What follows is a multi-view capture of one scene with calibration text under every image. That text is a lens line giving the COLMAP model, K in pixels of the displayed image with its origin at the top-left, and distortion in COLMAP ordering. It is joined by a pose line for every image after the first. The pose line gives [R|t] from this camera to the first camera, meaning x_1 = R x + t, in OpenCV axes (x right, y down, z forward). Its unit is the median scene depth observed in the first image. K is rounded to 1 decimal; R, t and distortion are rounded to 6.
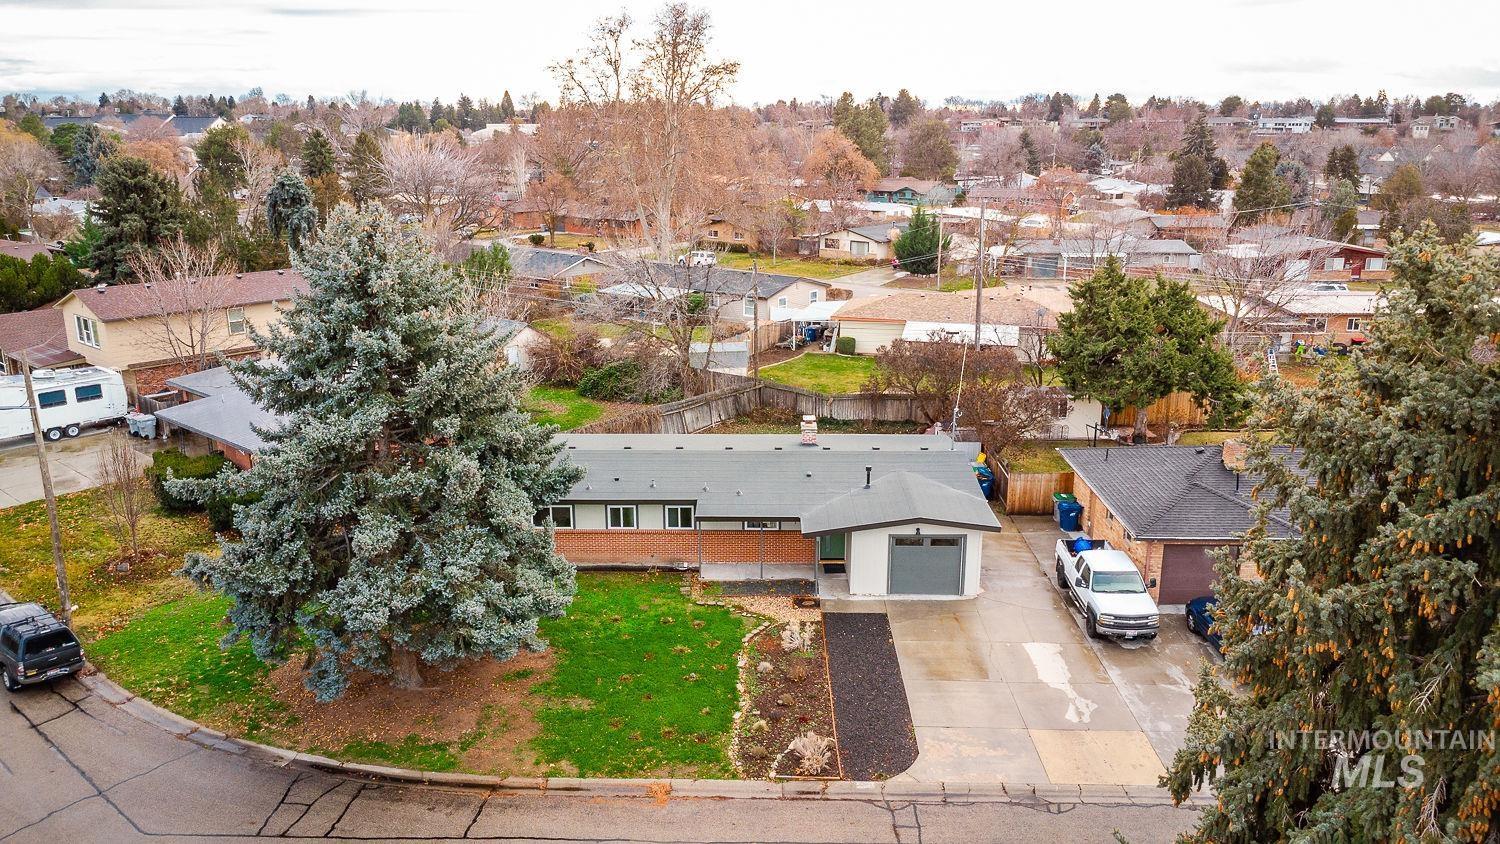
lens RADIAL K [[1060.5, 0, 757.5], [0, 1060.5, 419.1], [0, 0, 1]] dist [0.045230, -0.065817]
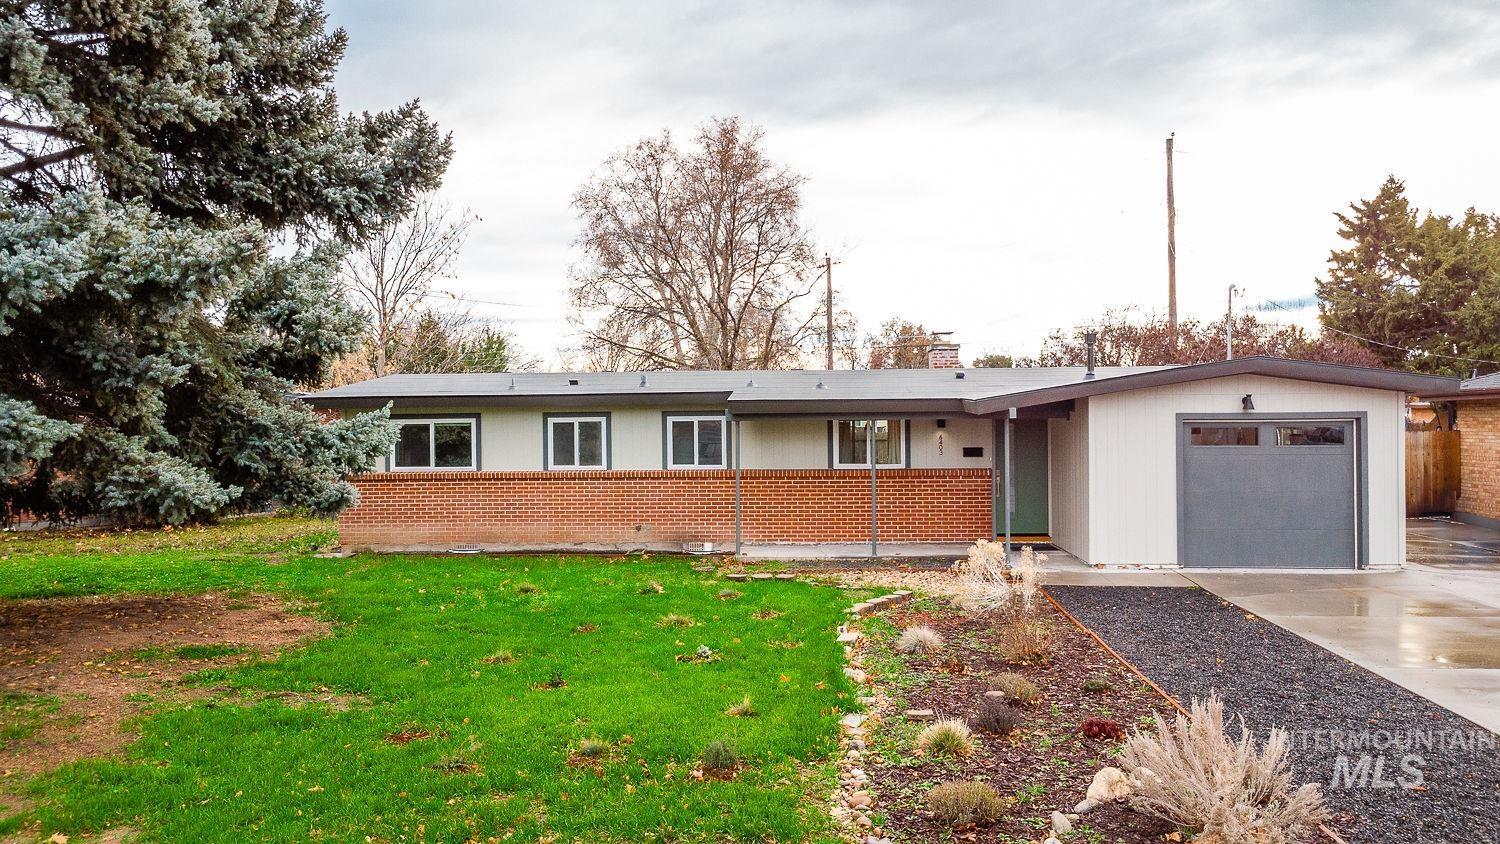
lens RADIAL K [[1060.5, 0, 757.5], [0, 1060.5, 419.1], [0, 0, 1]] dist [0.045230, -0.065817]
pose [[0.998664, -0.013655, -0.049838, -0.021964], [-0.000087, 0.964010, -0.265866, 0.209358], [0.051674, 0.265516, 0.962721, 0.537806]]
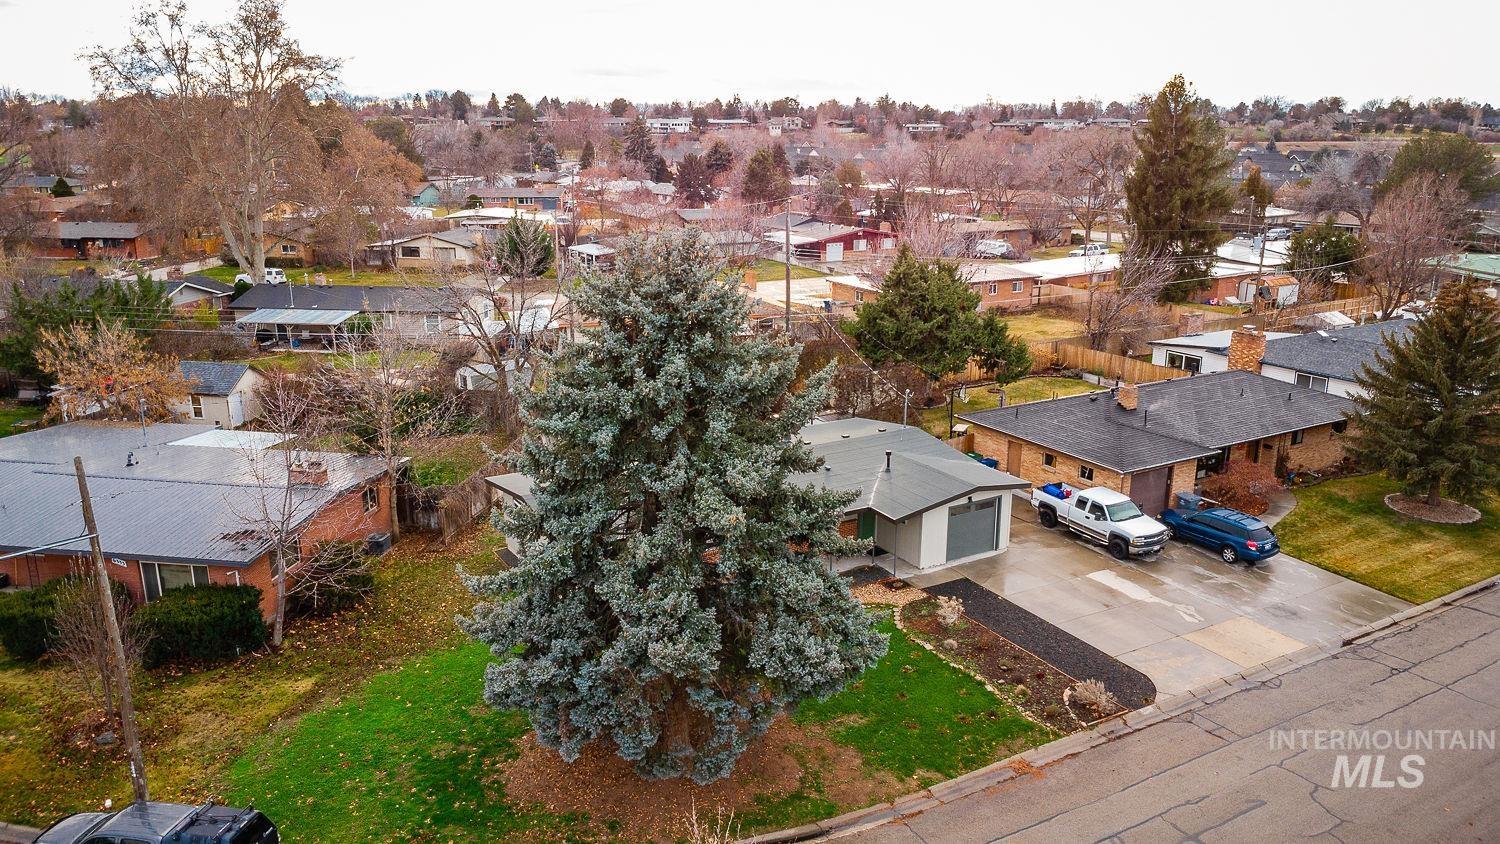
lens RADIAL K [[1060.5, 0, 757.5], [0, 1060.5, 419.1], [0, 0, 1]] dist [0.045230, -0.065817]
pose [[0.858947, -0.135936, 0.493692, -0.532813], [0.135205, 0.990112, 0.037387, -0.045144], [-0.493892, 0.034636, 0.868833, 0.133841]]
